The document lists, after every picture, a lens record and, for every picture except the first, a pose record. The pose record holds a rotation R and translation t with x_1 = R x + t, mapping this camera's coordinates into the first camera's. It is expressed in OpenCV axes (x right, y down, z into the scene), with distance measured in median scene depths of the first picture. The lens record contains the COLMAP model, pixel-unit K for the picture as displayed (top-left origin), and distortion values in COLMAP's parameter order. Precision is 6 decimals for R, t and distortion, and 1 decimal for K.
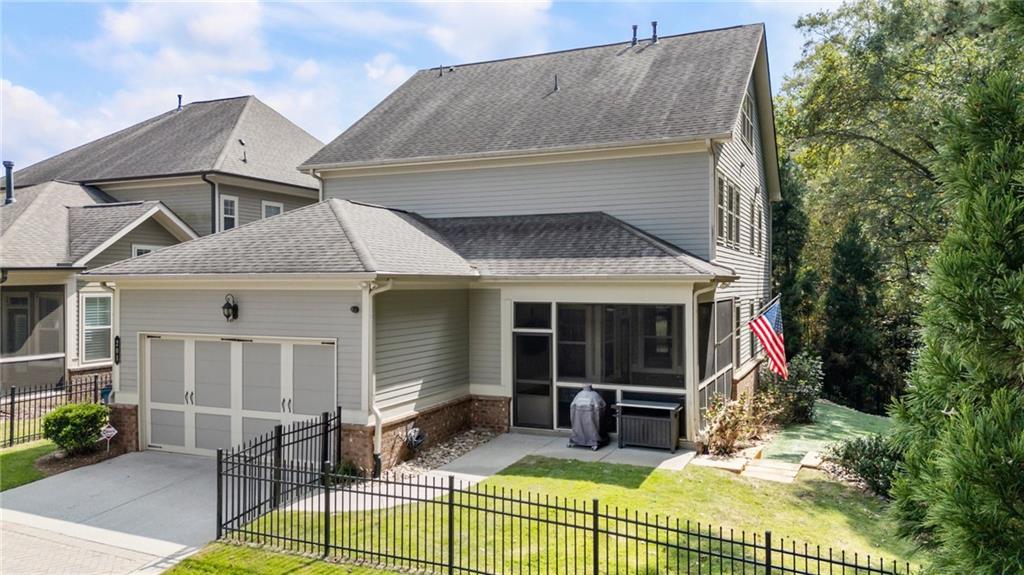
lens RADIAL K [[760.8, 0, 510.7], [0, 760.8, 280.7], [0, 0, 1]] dist [0.055325, -0.023501]
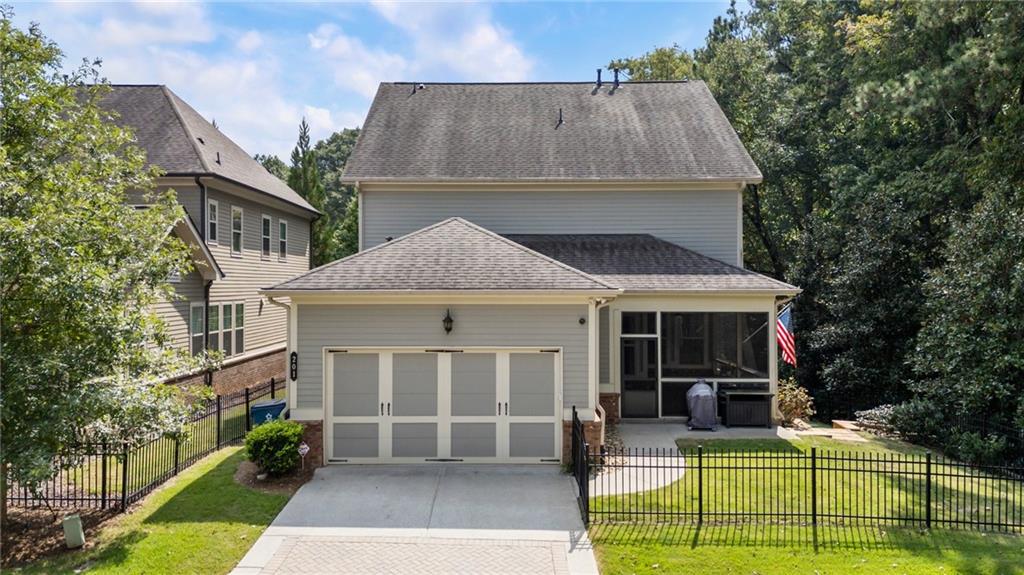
lens RADIAL K [[760.8, 0, 507.4], [0, 760.8, 289.2], [0, 0, 1]] dist [0.055325, -0.023501]
pose [[0.913824, -0.000592, 0.406110, -0.672372], [-0.002339, 0.999975, 0.006719, -0.014823], [-0.406104, -0.007090, 0.913799, 0.004218]]
